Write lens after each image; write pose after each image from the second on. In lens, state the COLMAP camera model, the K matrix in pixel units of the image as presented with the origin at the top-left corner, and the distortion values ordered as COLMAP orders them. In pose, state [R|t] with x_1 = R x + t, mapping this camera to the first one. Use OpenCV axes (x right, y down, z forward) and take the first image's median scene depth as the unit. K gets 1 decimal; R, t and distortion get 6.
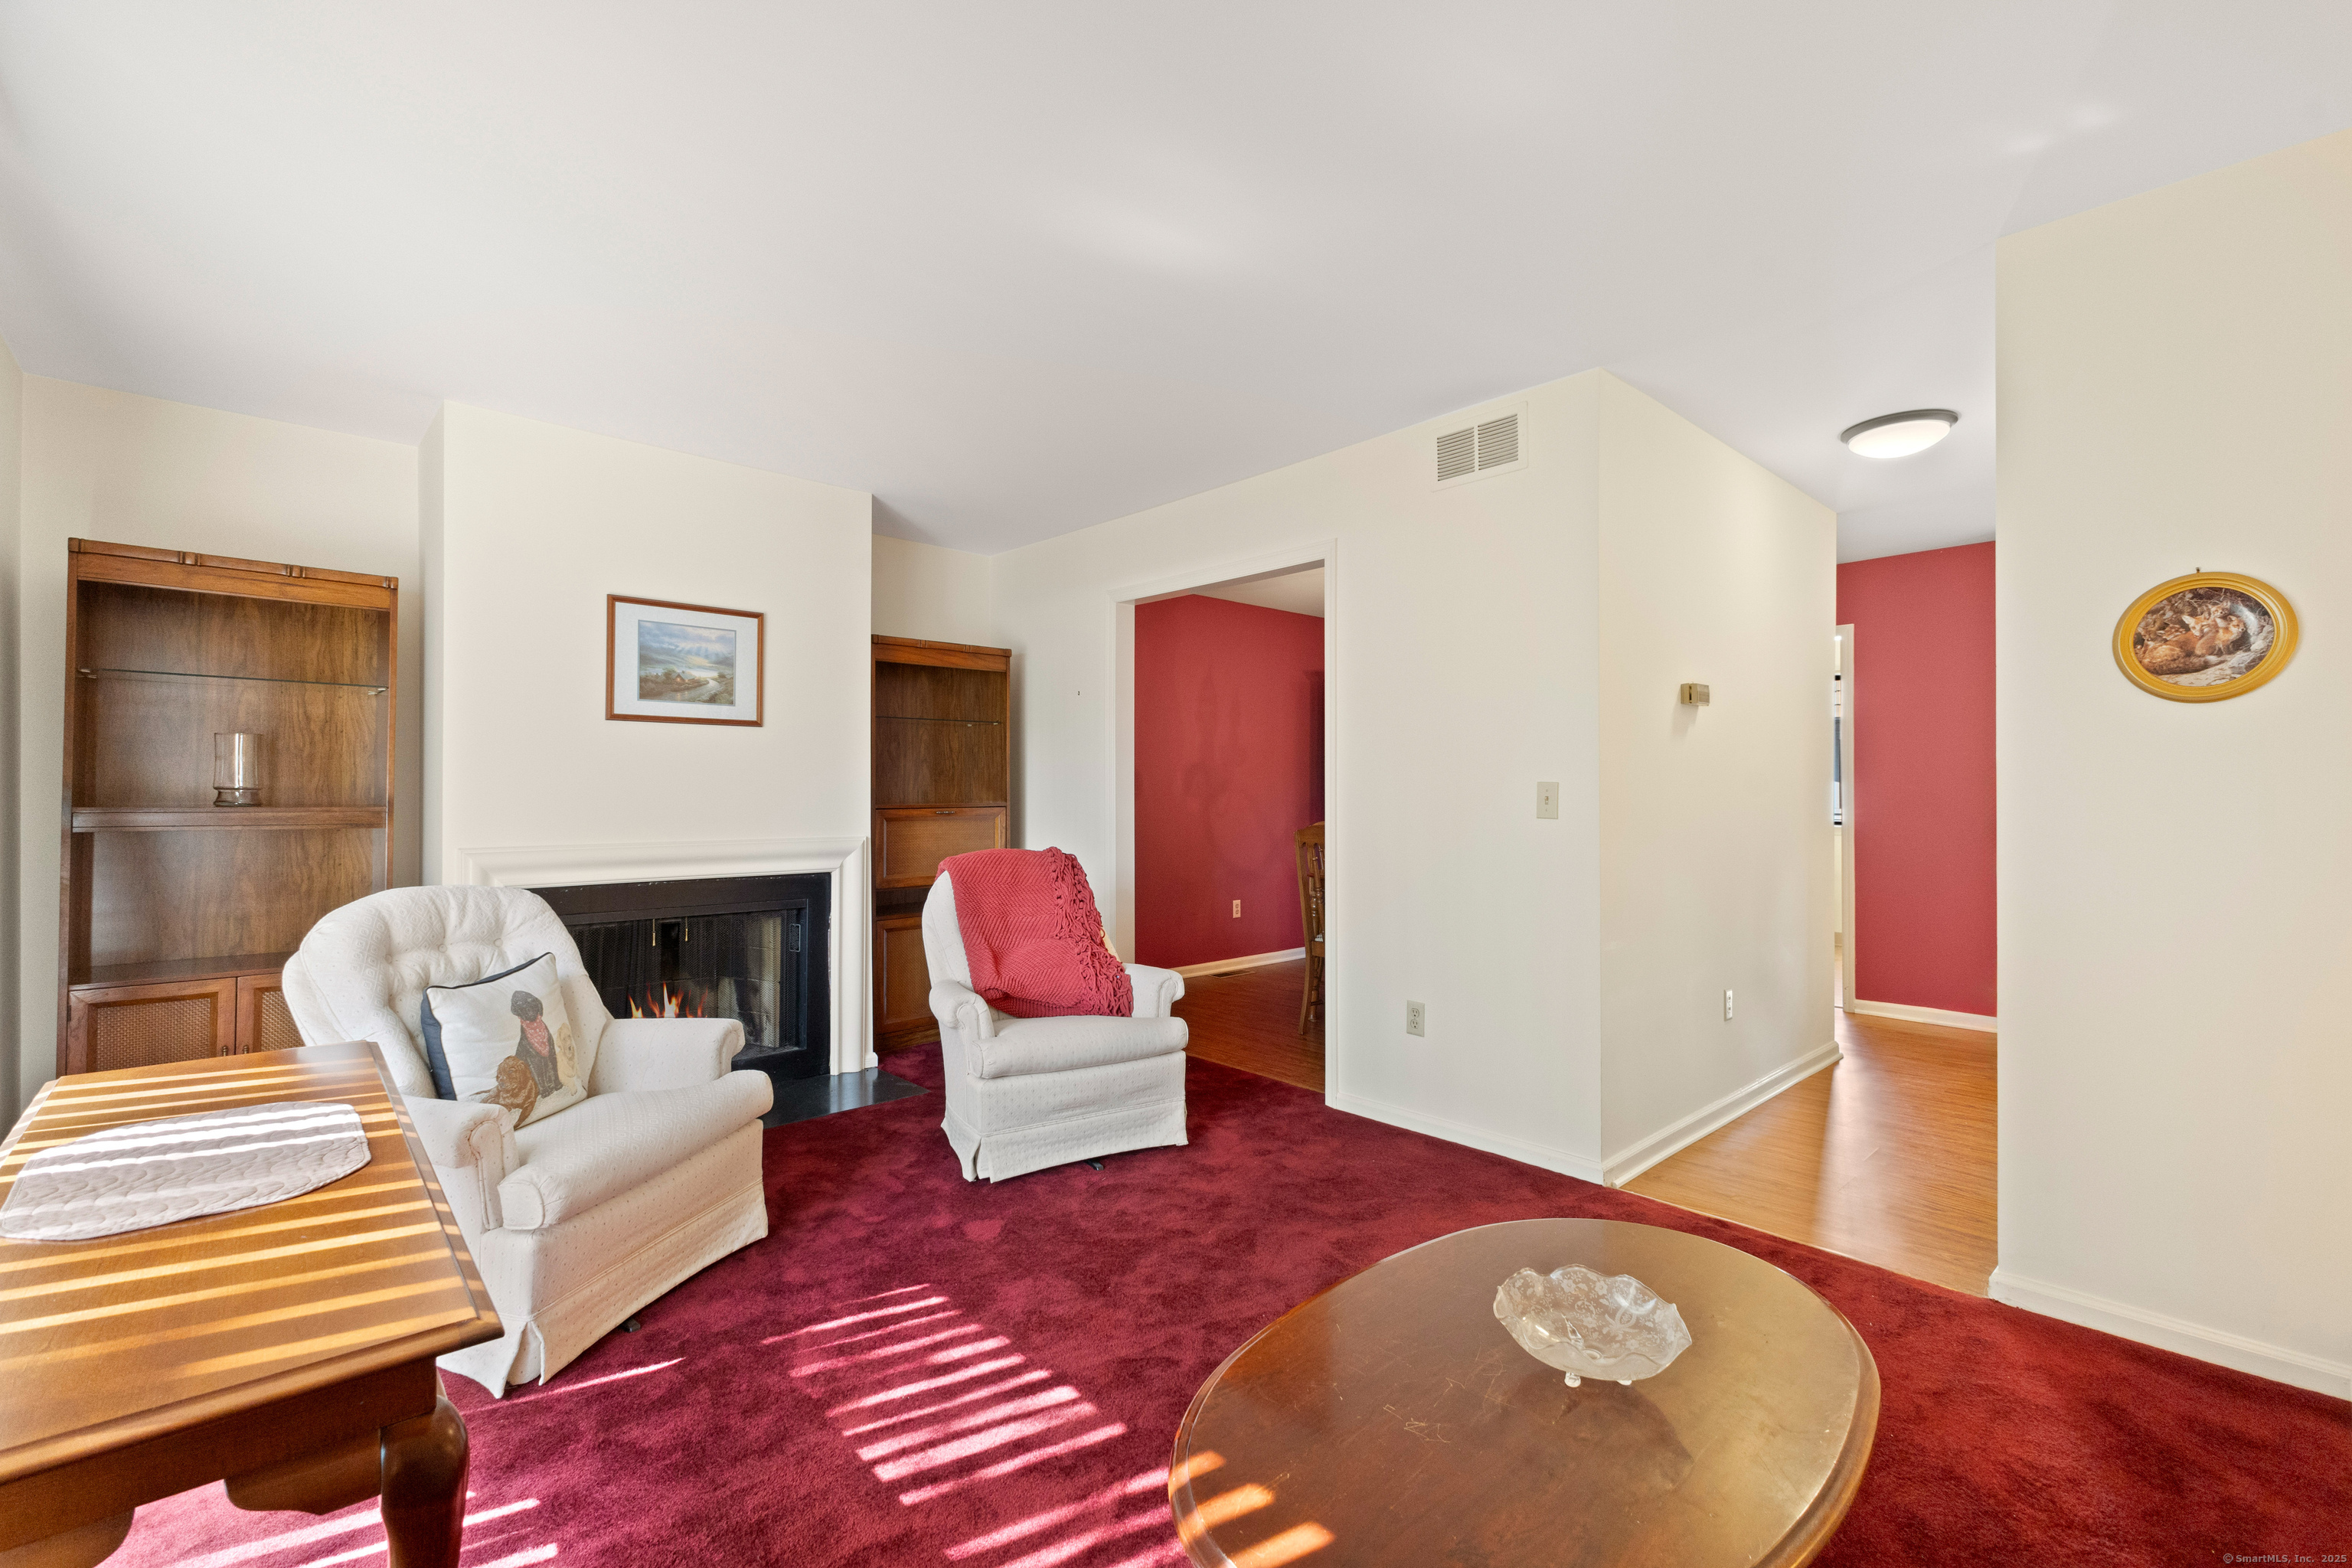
lens RADIAL K [[1015.9, 0, 1163.8], [0, 1015.9, 784.5], [0, 0, 1]] dist [0.014050, -0.004971]
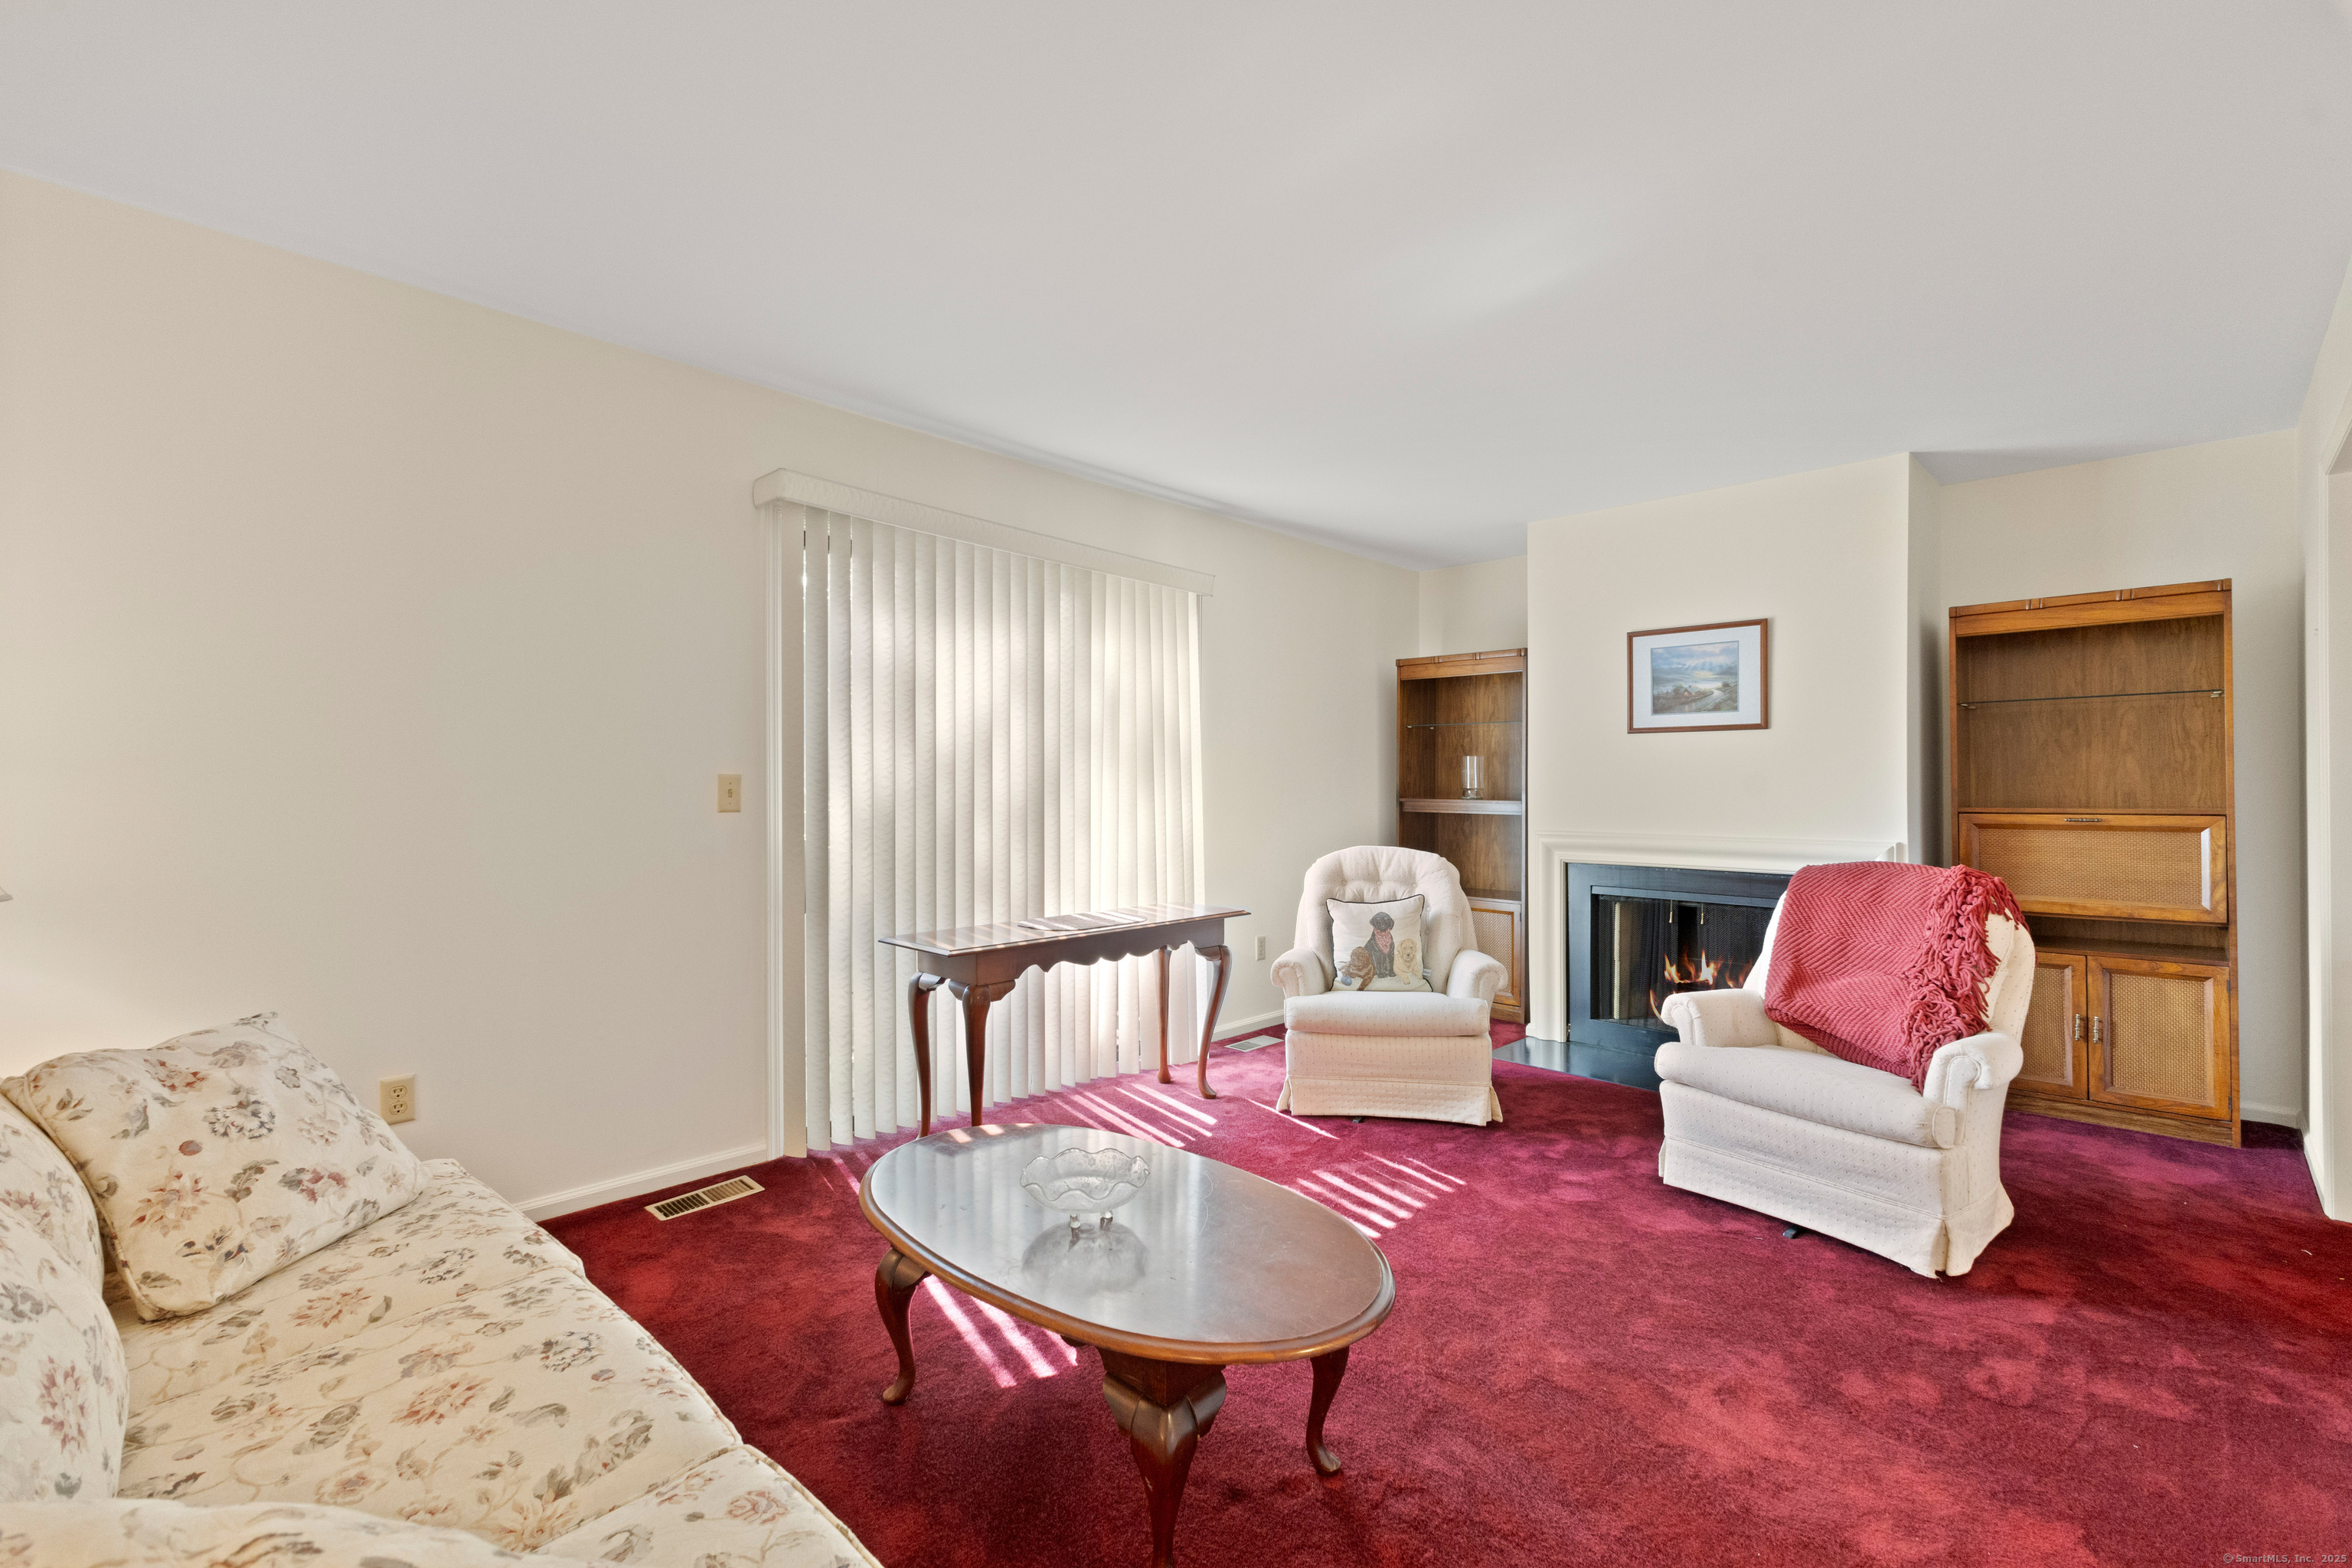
lens RADIAL K [[1015.9, 0, 1163.8], [0, 1015.9, 784.5], [0, 0, 1]] dist [0.014050, -0.004971]
pose [[0.043997, -0.002762, -0.999028, 0.649804], [0.006385, 0.999977, -0.002484, -0.002142], [0.999011, -0.006269, 0.044014, 0.371554]]
